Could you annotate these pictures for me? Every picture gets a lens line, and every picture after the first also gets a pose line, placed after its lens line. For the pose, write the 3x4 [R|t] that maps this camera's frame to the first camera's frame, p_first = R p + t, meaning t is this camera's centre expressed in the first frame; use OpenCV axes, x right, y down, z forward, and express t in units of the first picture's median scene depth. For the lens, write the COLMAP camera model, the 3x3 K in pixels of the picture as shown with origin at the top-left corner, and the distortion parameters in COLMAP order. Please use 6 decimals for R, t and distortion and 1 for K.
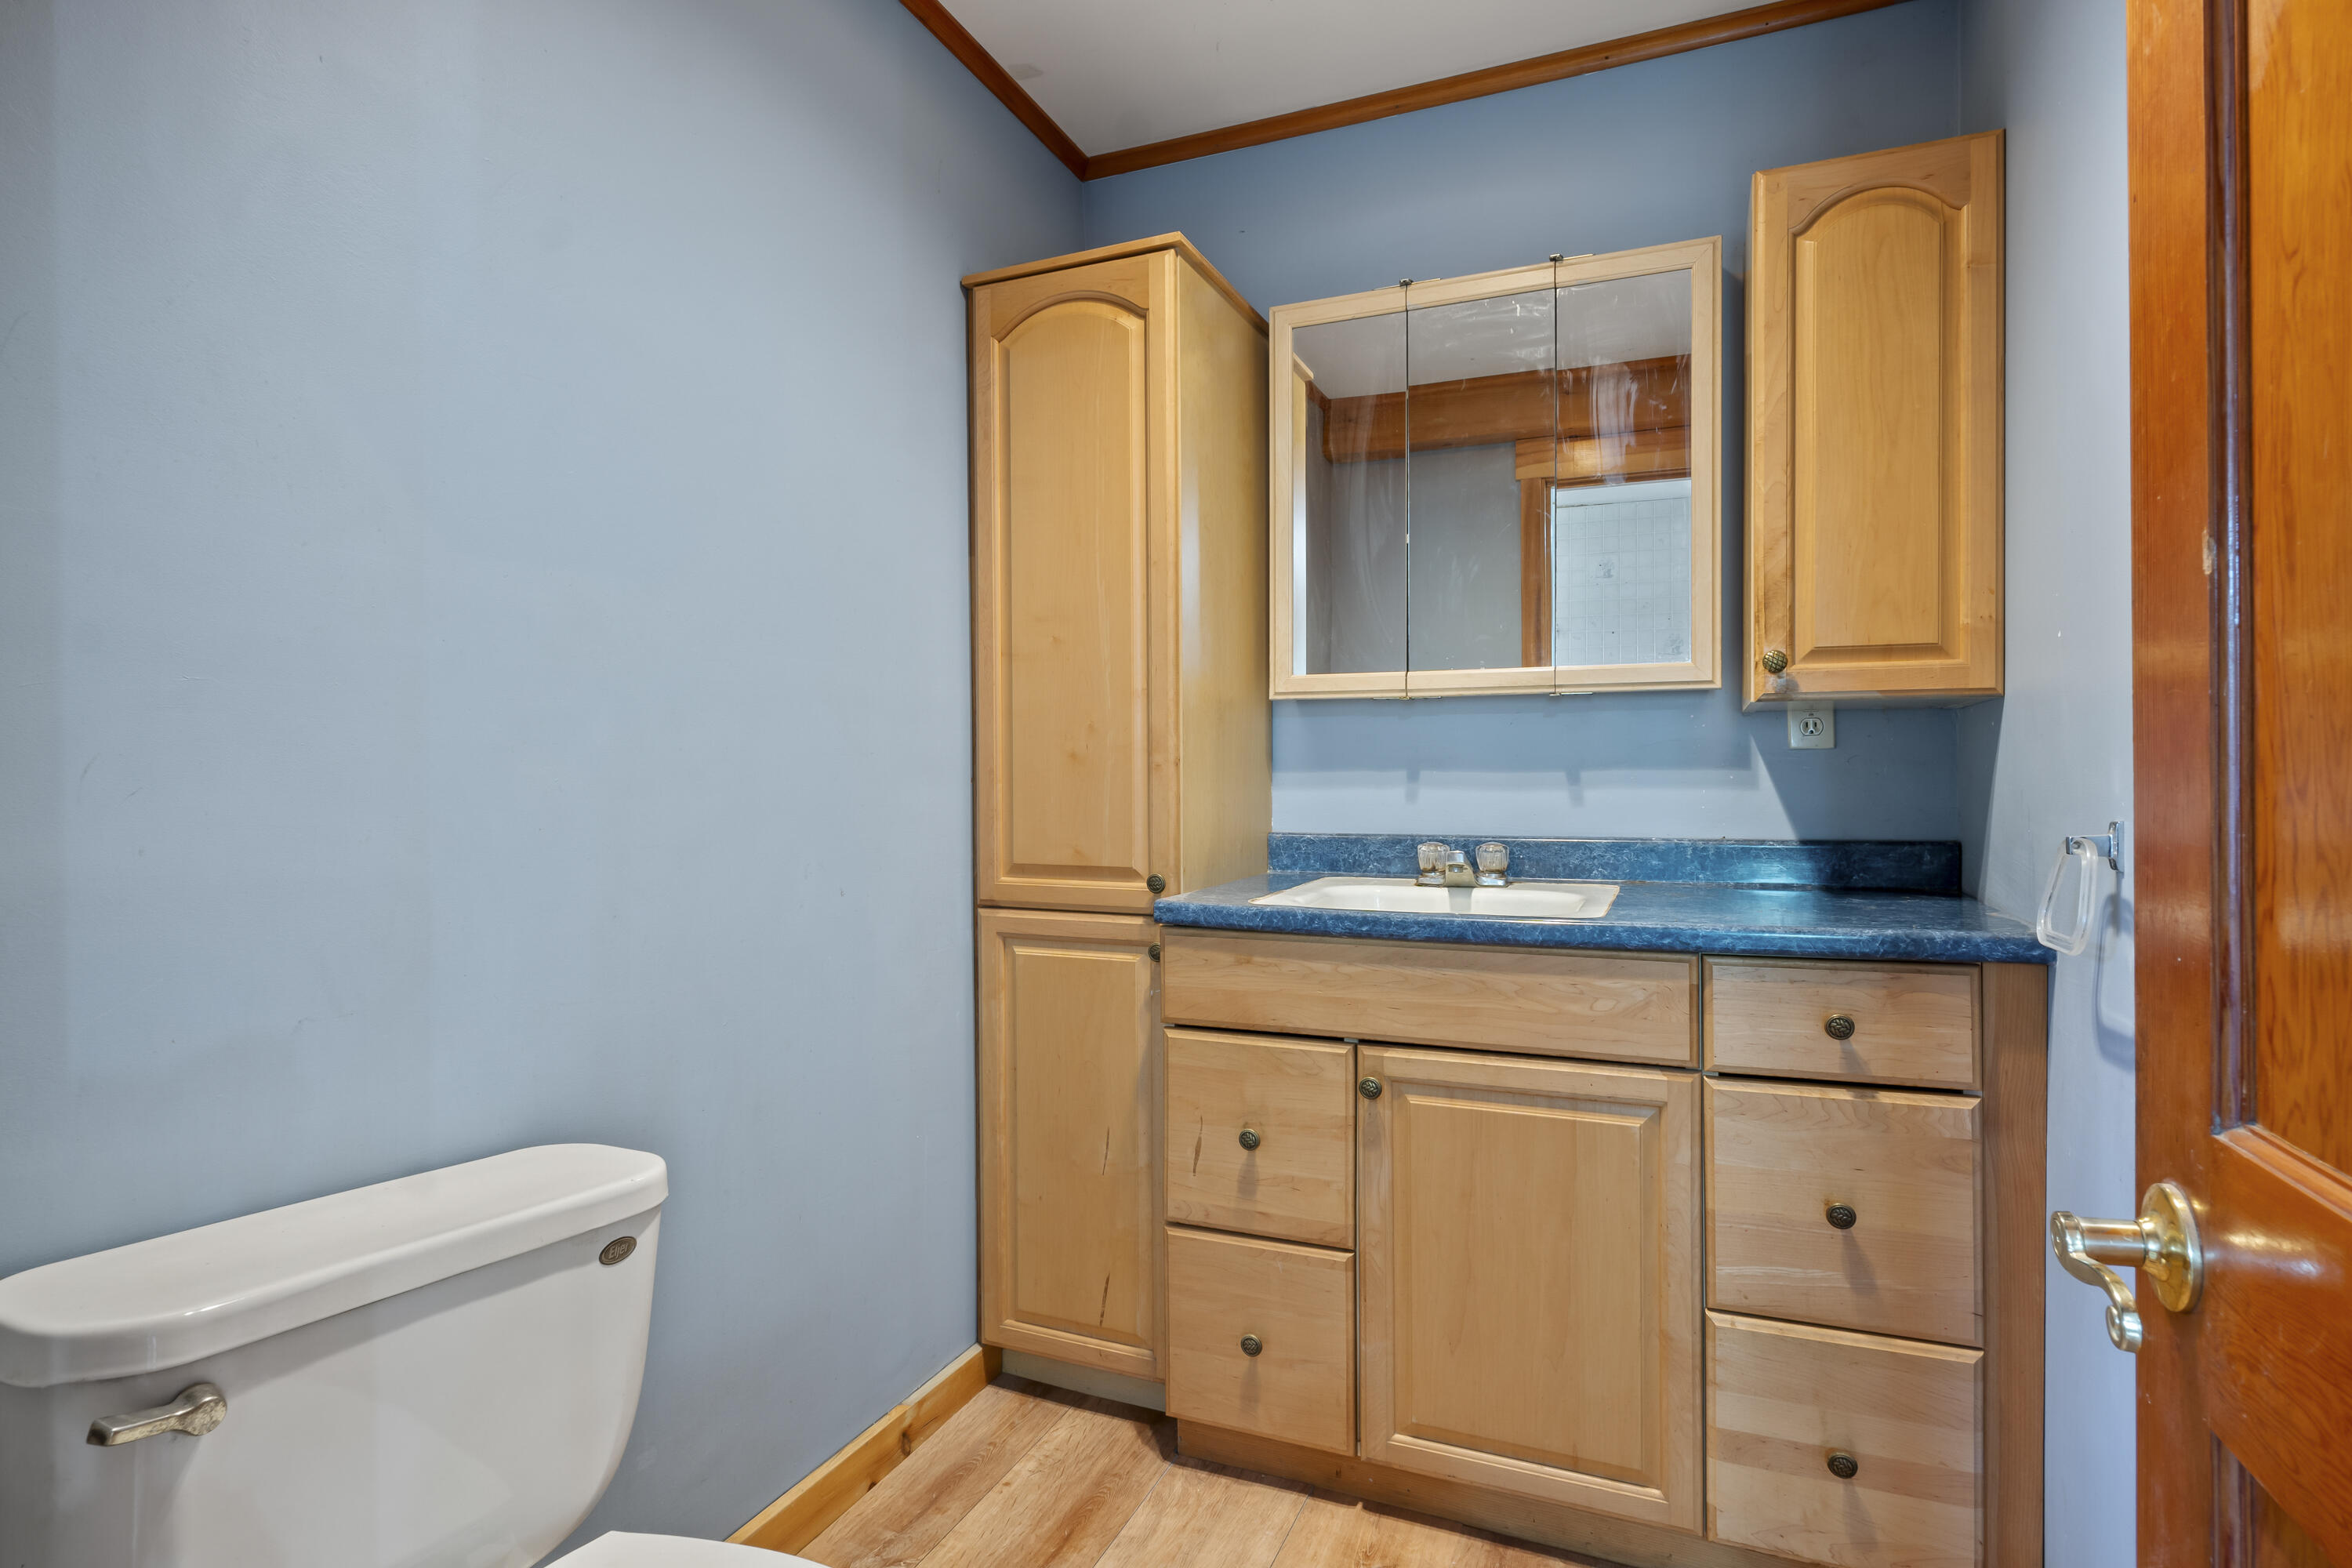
lens RADIAL K [[1273.6, 0, 1173.6], [0, 1273.6, 779.5], [0, 0, 1]] dist [-0.000442, -0.000020]
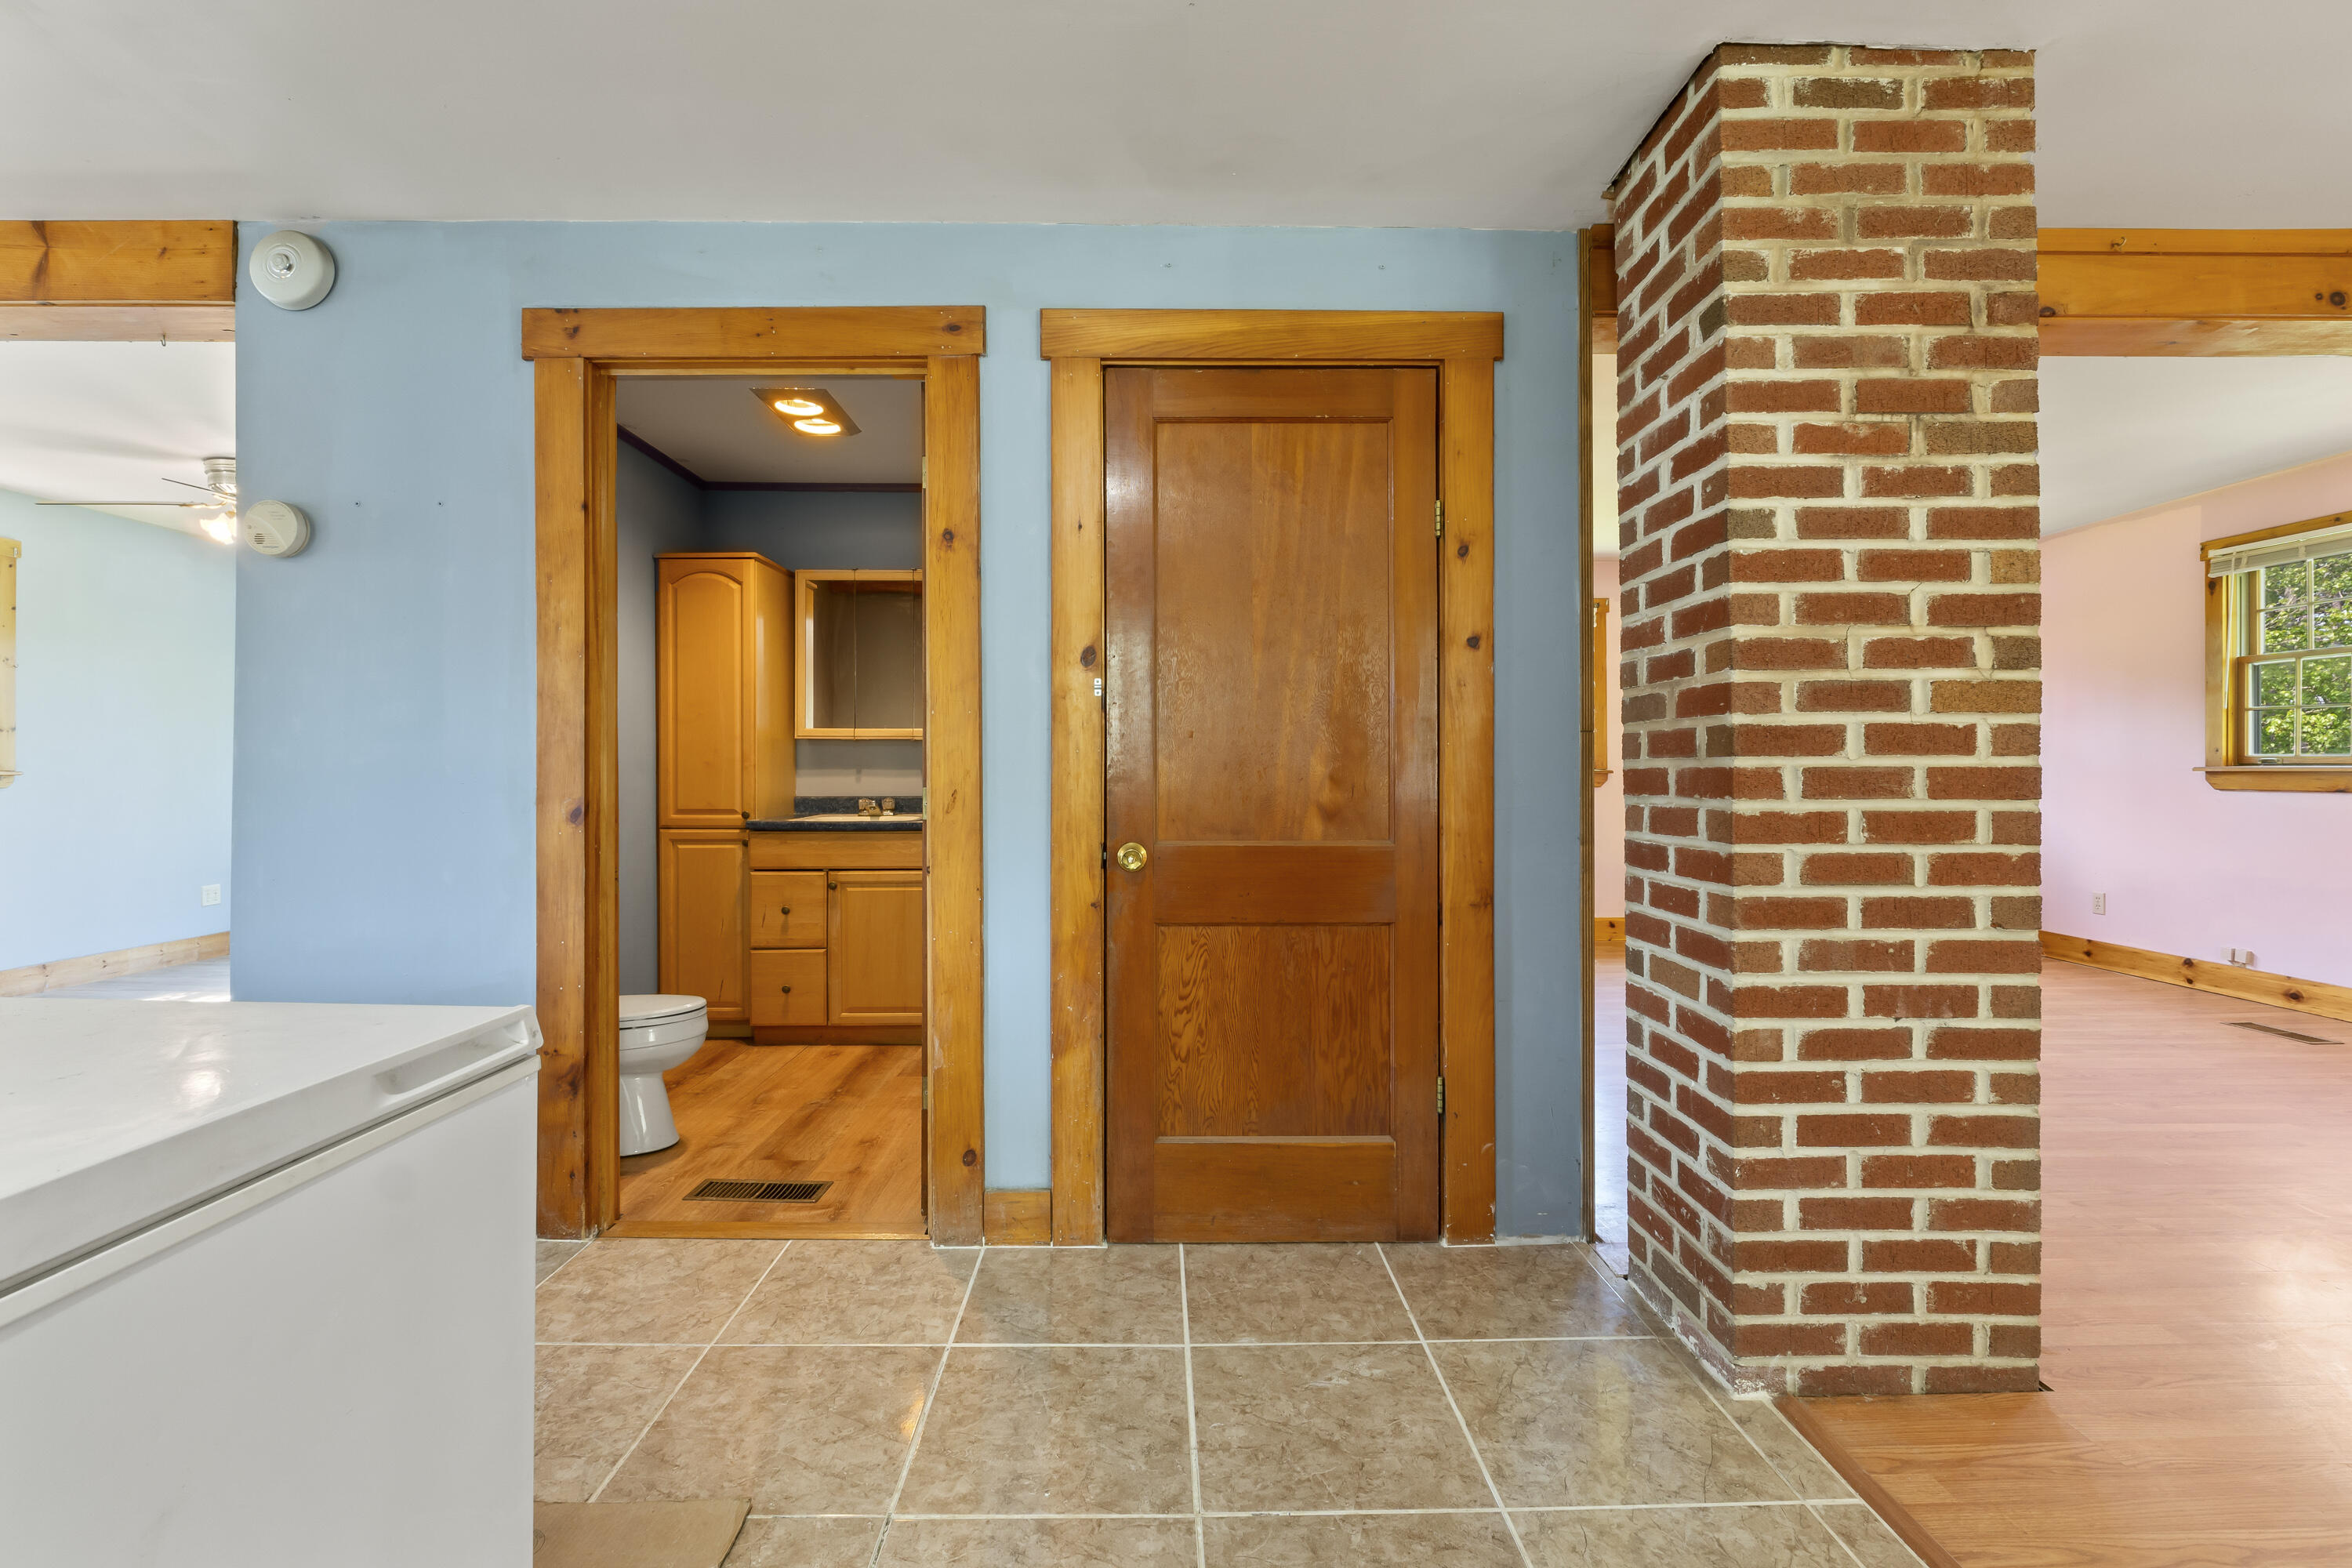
lens RADIAL K [[1036.3, 0, 1180.7], [0, 1036.3, 773.3], [0, 0, 1]] dist [-0.002703, -0.000252]
pose [[0.914254, 0.002688, 0.405133, -0.057275], [0.000417, 0.999971, -0.007574, 0.016672], [-0.405142, 0.007094, 0.914226, -1.194838]]
